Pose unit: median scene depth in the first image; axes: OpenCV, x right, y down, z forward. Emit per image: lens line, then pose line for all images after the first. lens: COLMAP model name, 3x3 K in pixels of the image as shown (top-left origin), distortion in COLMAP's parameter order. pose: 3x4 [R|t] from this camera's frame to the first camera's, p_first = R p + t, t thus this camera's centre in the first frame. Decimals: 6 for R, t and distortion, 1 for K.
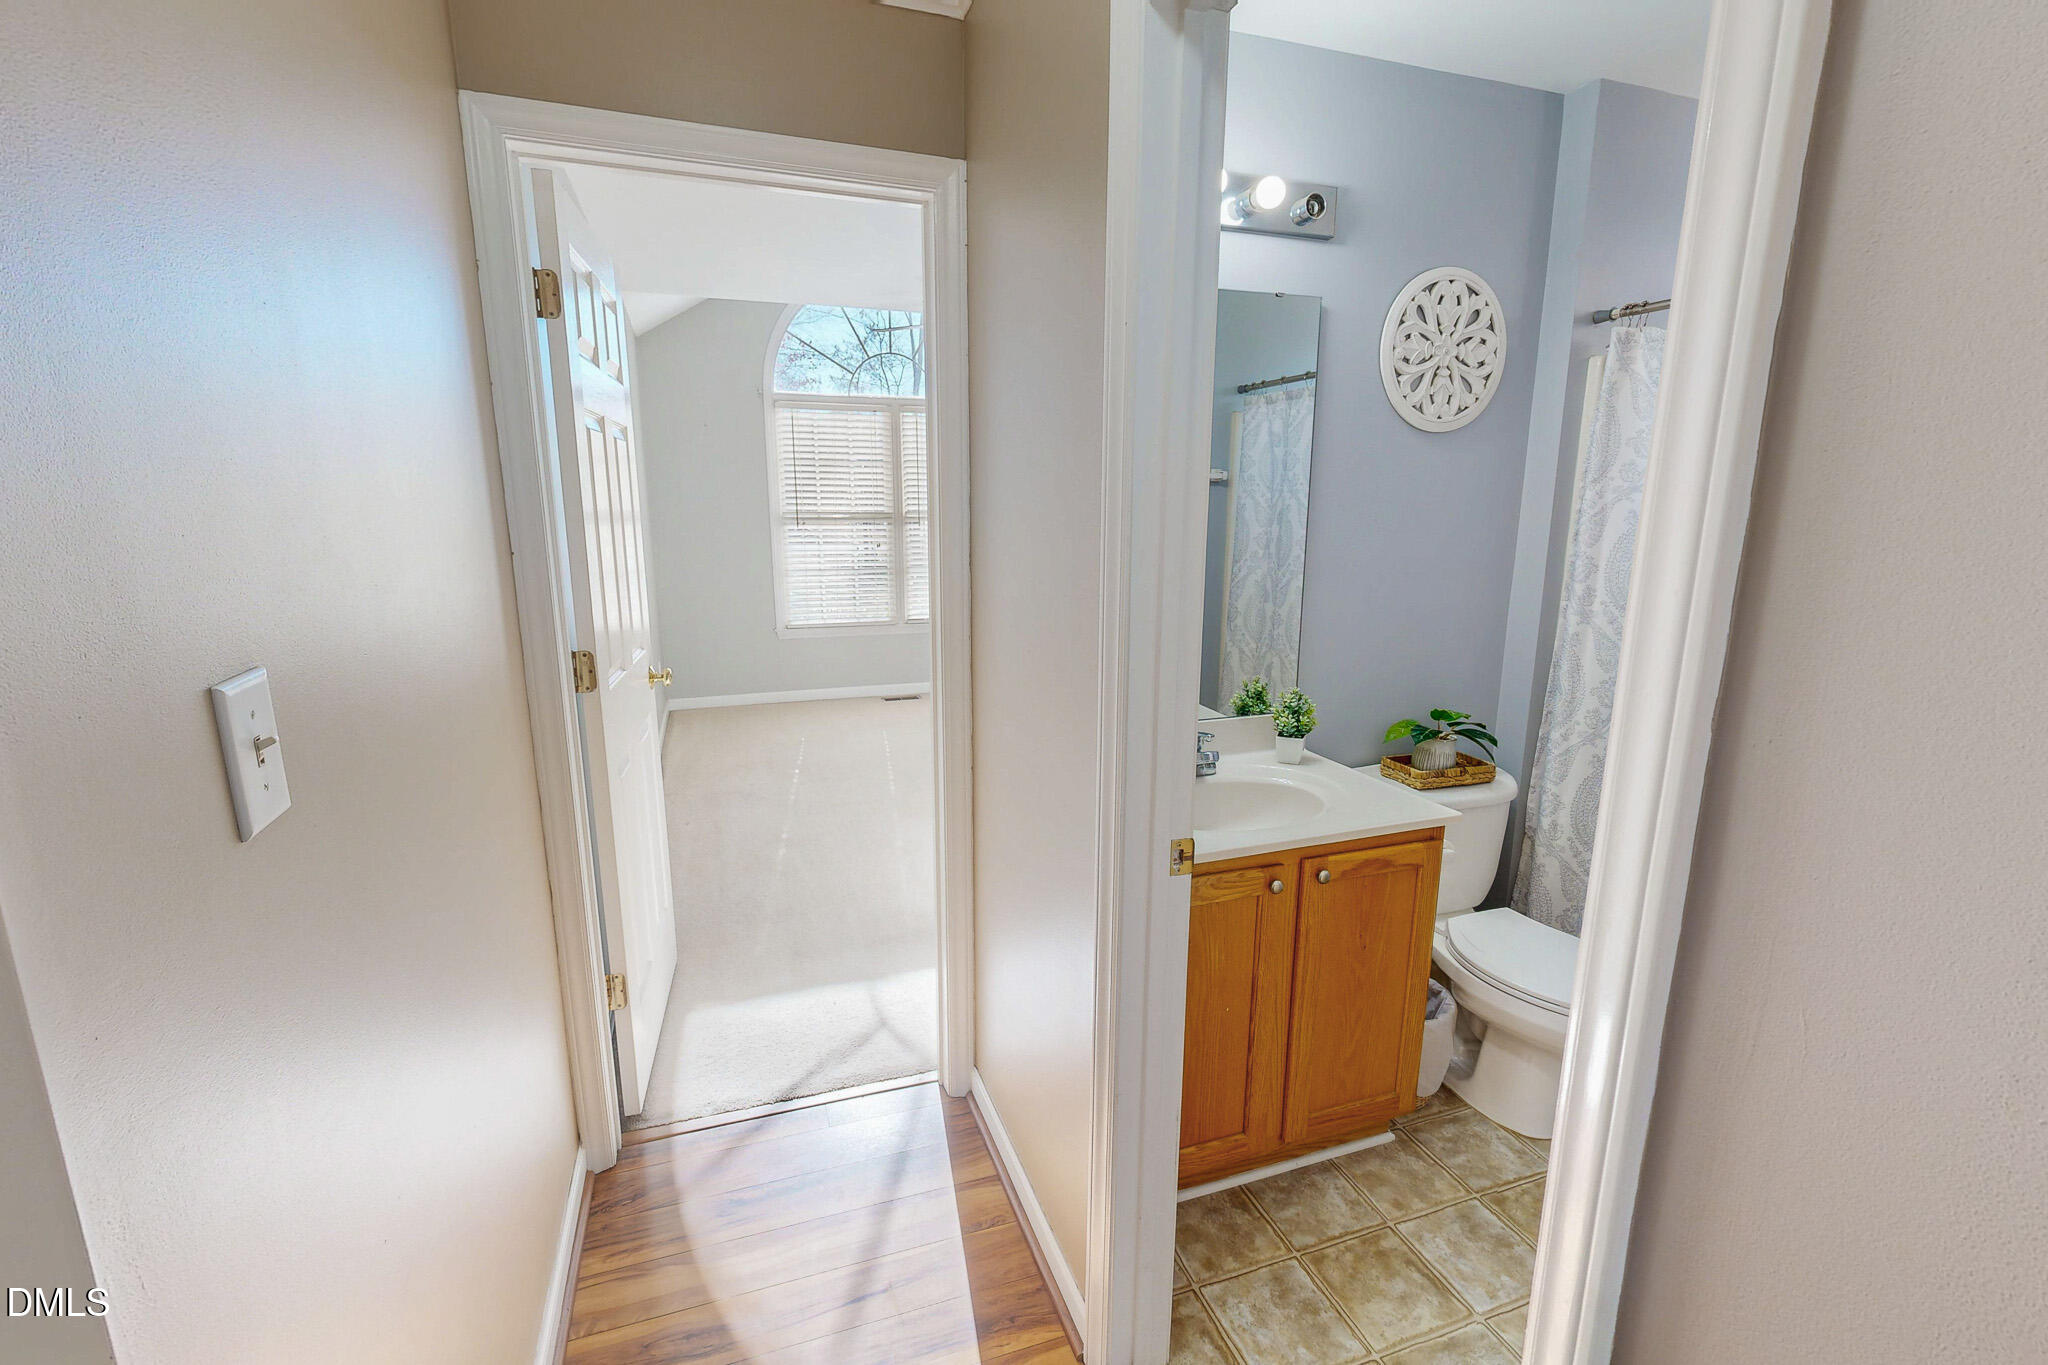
lens RADIAL K [[891.4, 0, 1024.5], [0, 891.4, 686.7], [0, 0, 1]] dist [0.001553, -0.000042]
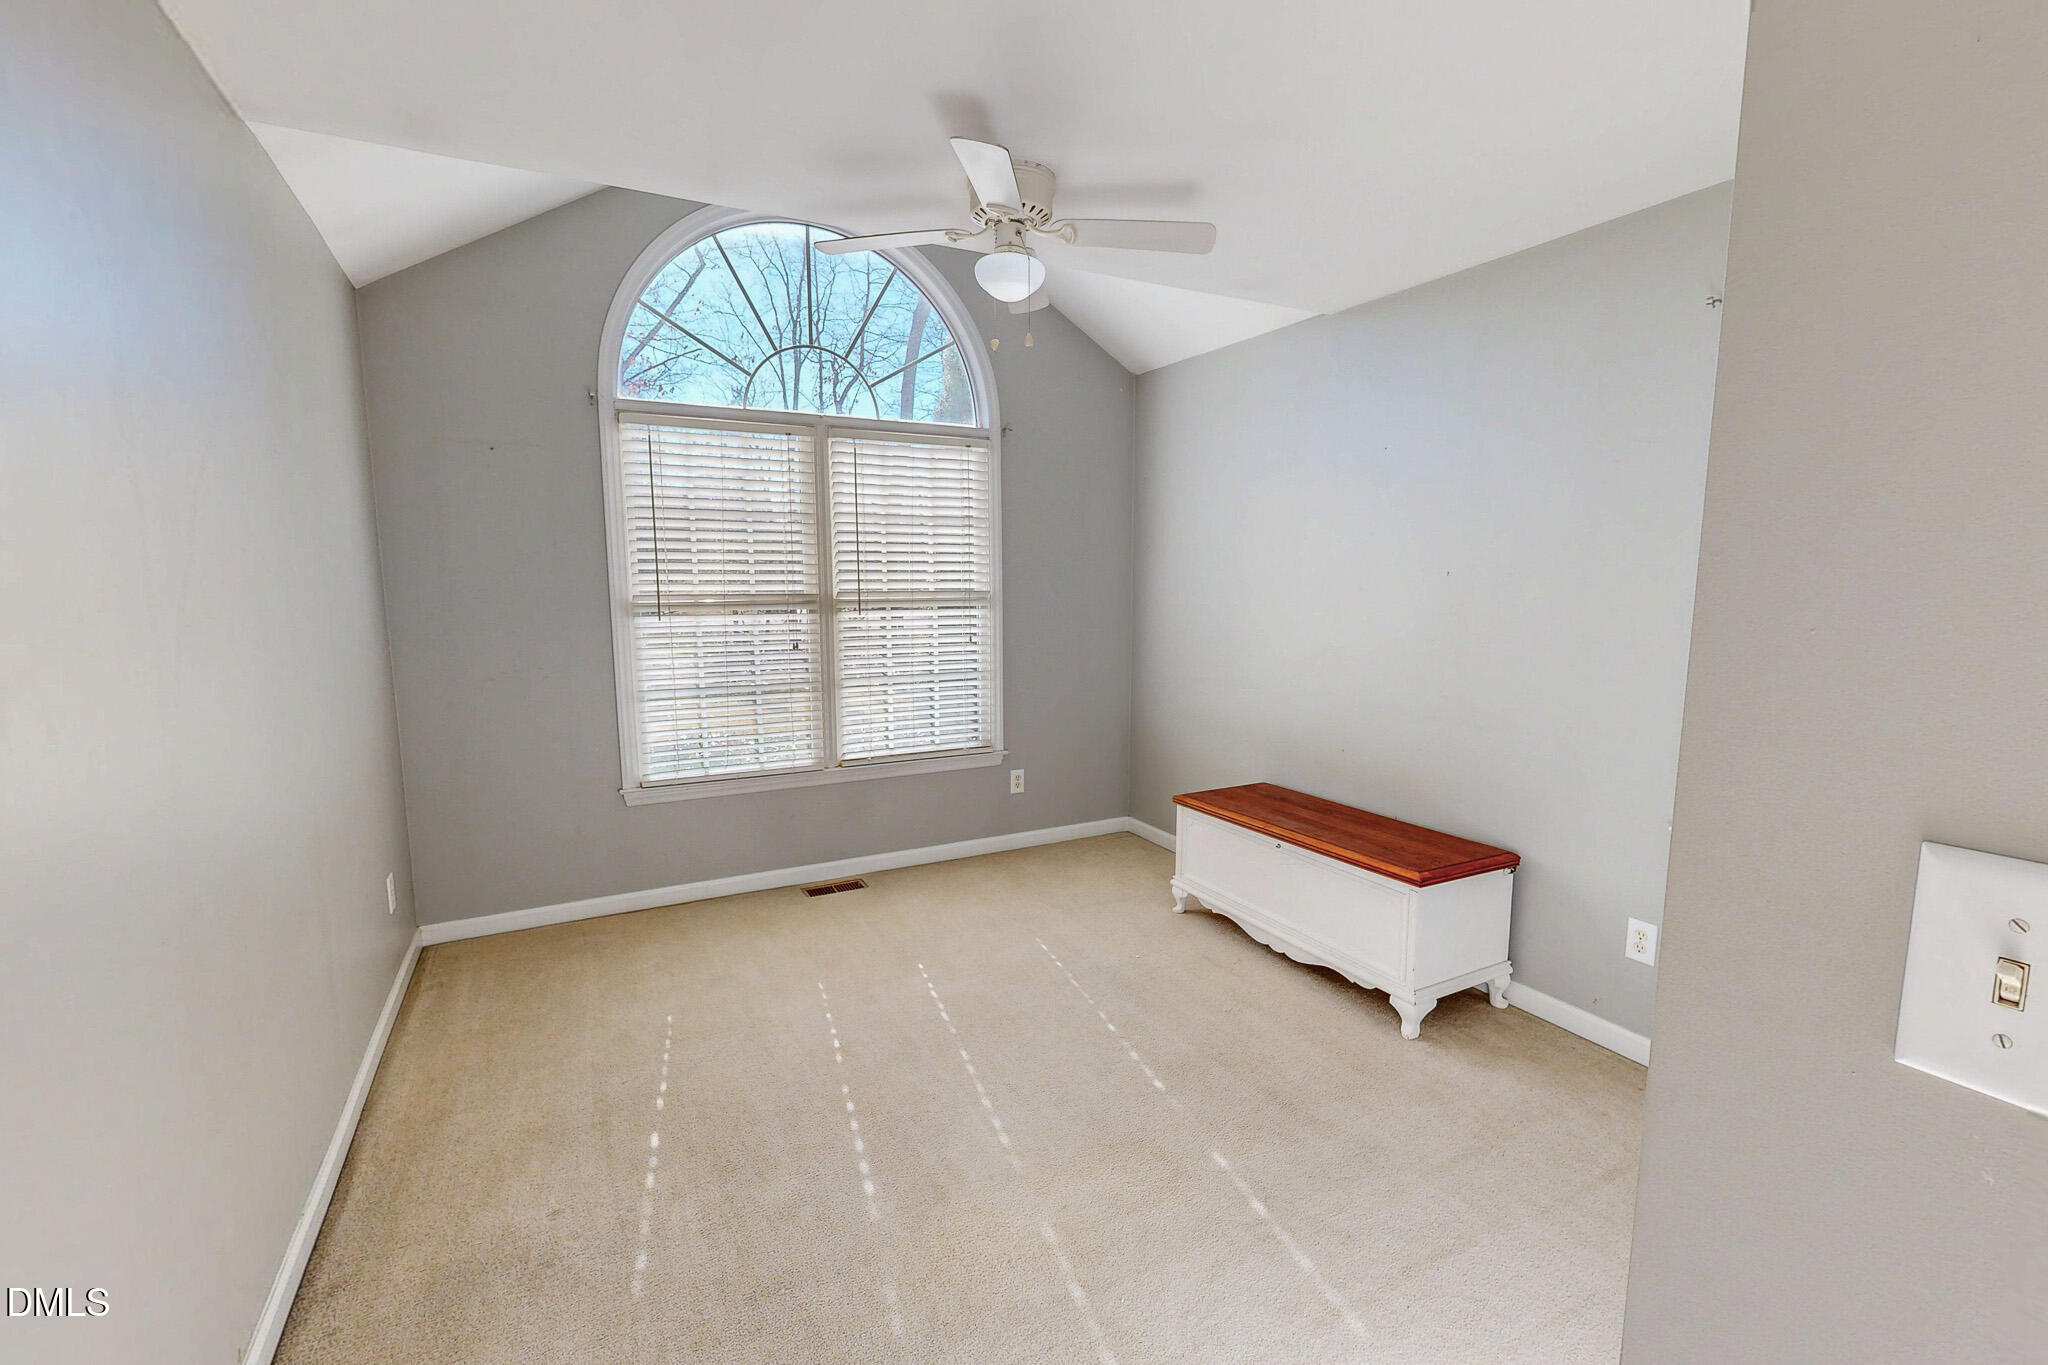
lens RADIAL K [[891.4, 0, 1024.5], [0, 891.4, 686.7], [0, 0, 1]] dist [0.001553, -0.000042]
pose [[0.988334, -0.026875, 0.149914, -0.101481], [0.039923, 0.995605, -0.084718, -0.072528], [-0.146979, 0.089714, 0.985063, 0.371427]]
